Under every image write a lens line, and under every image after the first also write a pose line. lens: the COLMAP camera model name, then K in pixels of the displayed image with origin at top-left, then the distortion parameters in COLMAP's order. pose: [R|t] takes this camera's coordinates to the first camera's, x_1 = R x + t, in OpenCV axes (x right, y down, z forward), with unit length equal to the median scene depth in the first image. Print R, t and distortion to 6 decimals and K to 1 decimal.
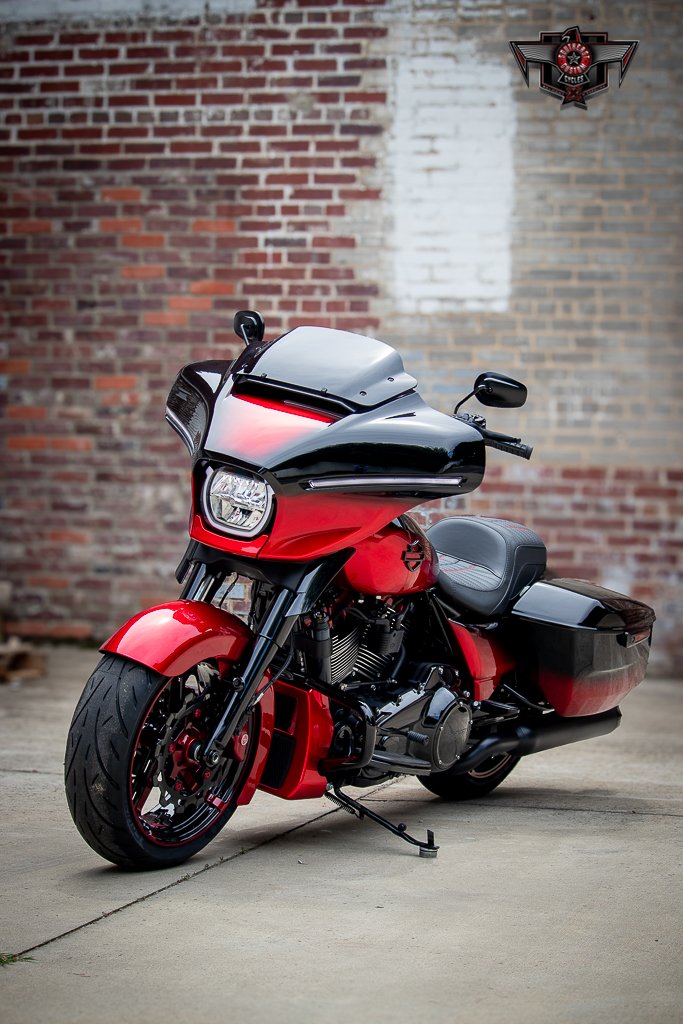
lens RADIAL K [[2607.4, 0, 341.5], [0, 2607.4, 512.0], [0, 0, 1]] dist [-0.395853, -0.425697]
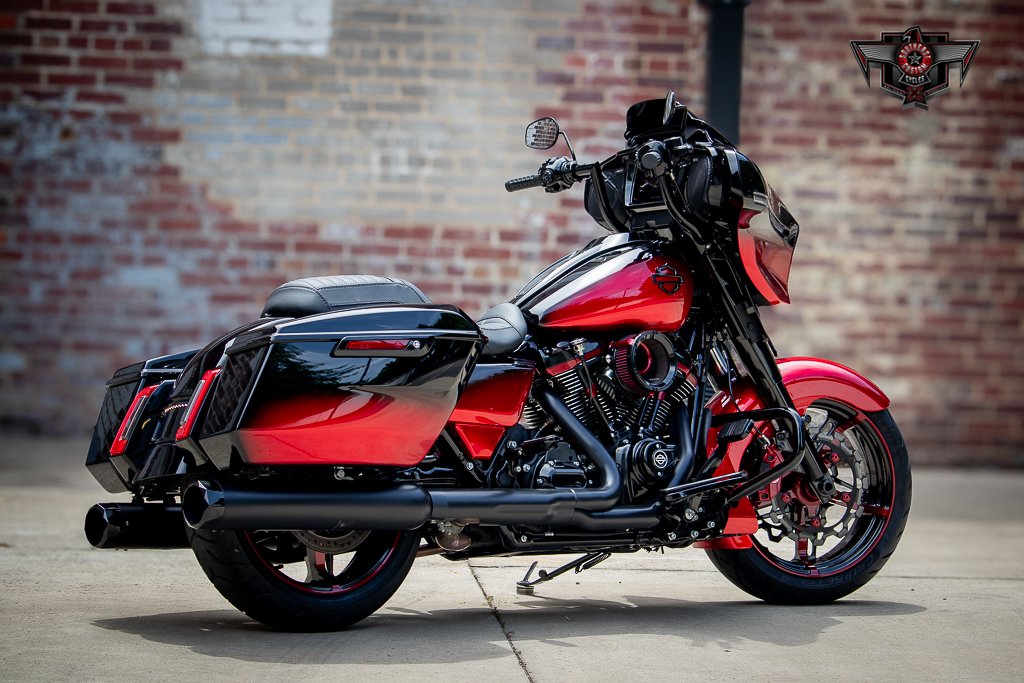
lens RADIAL K [[3253.5, 0, 512.0], [0, 3253.5, 341.5], [0, 0, 1]] dist [-0.310274, 0.436565]
pose [[0.937473, -0.002148, 0.348052, -0.271547], [-0.004370, 0.999829, 0.017941, 0.003060], [-0.348031, -0.018340, 0.937304, -0.098752]]
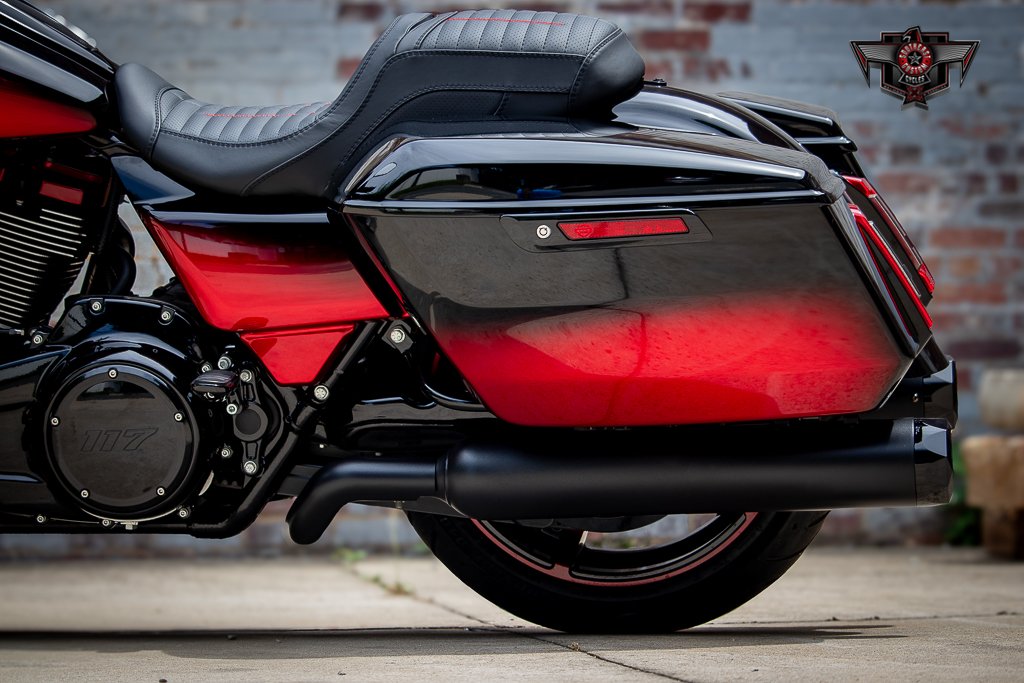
lens RADIAL K [[3534.4, 0, 512.0], [0, 3534.4, 341.5], [0, 0, 1]] dist [-0.292064, 1.067324]
pose [[0.383845, -0.069314, -0.920792, 0.420180], [-0.009585, 0.996826, -0.079033, 0.073714], [0.923348, 0.039163, 0.381962, 0.507565]]
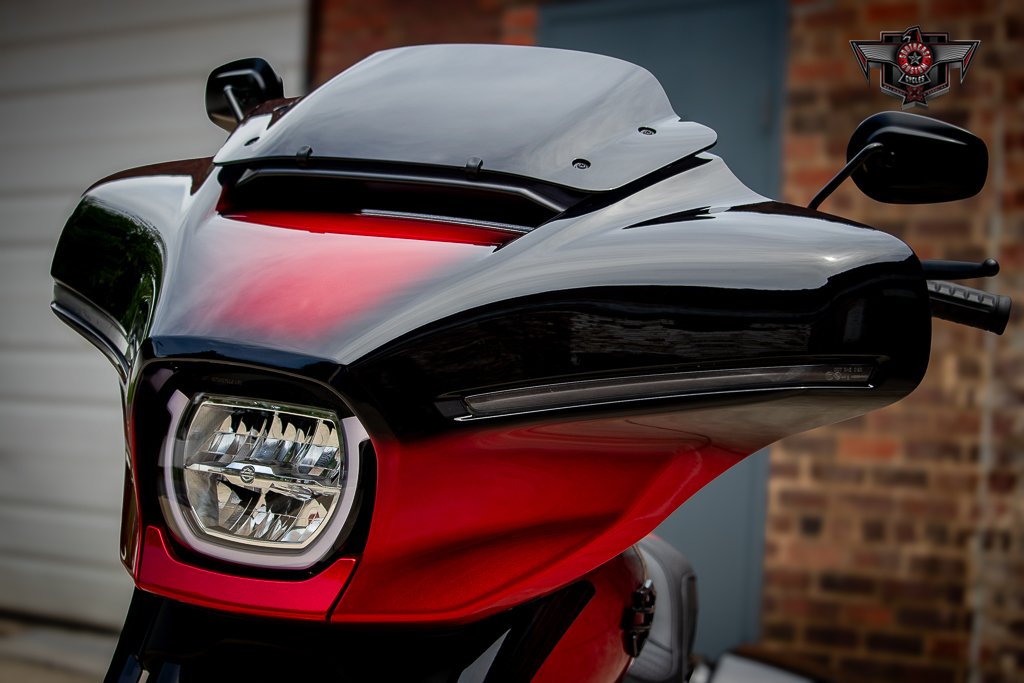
lens RADIAL K [[2919.0, 0, 512.0], [0, 2919.0, 341.5], [0, 0, 1]] dist [-0.258772, -1.540749]
pose [[0.993983, -0.062832, 0.089722, -0.022508], [0.074601, 0.988100, -0.134511, 0.019262], [-0.080202, 0.140395, 0.986842, 0.332650]]
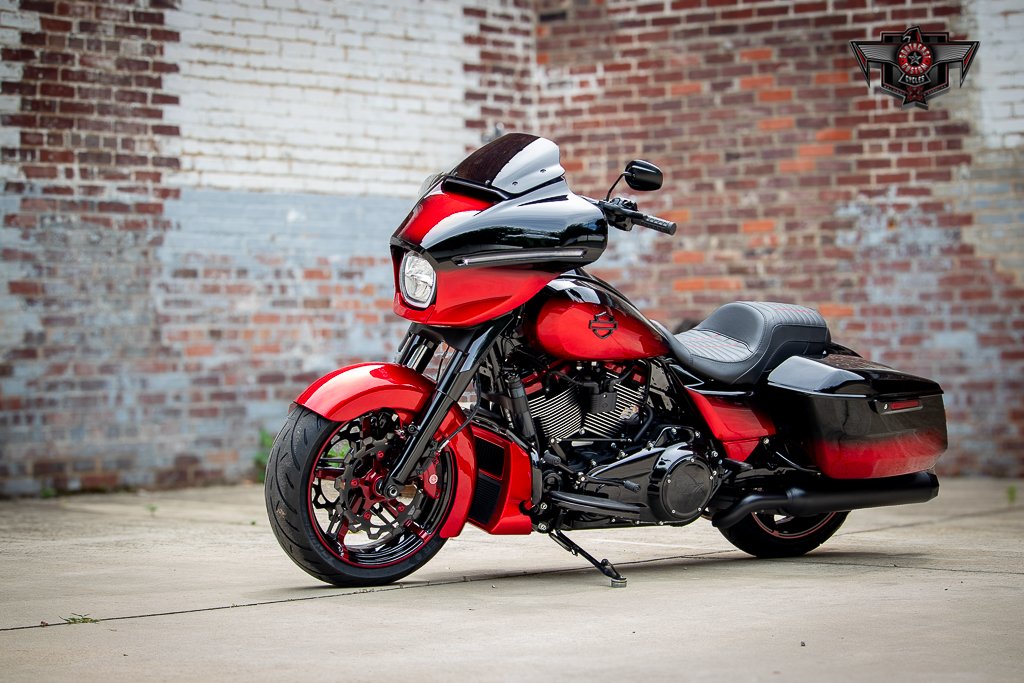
lens RADIAL K [[2607.4, 0, 512.0], [0, 2607.4, 341.5], [0, 0, 1]] dist [-0.395853, -0.425697]
pose [[0.913530, -0.029625, -0.405691, 0.269676], [0.015903, 0.999183, -0.037156, 0.038995], [0.406461, 0.027491, 0.913255, -0.041717]]
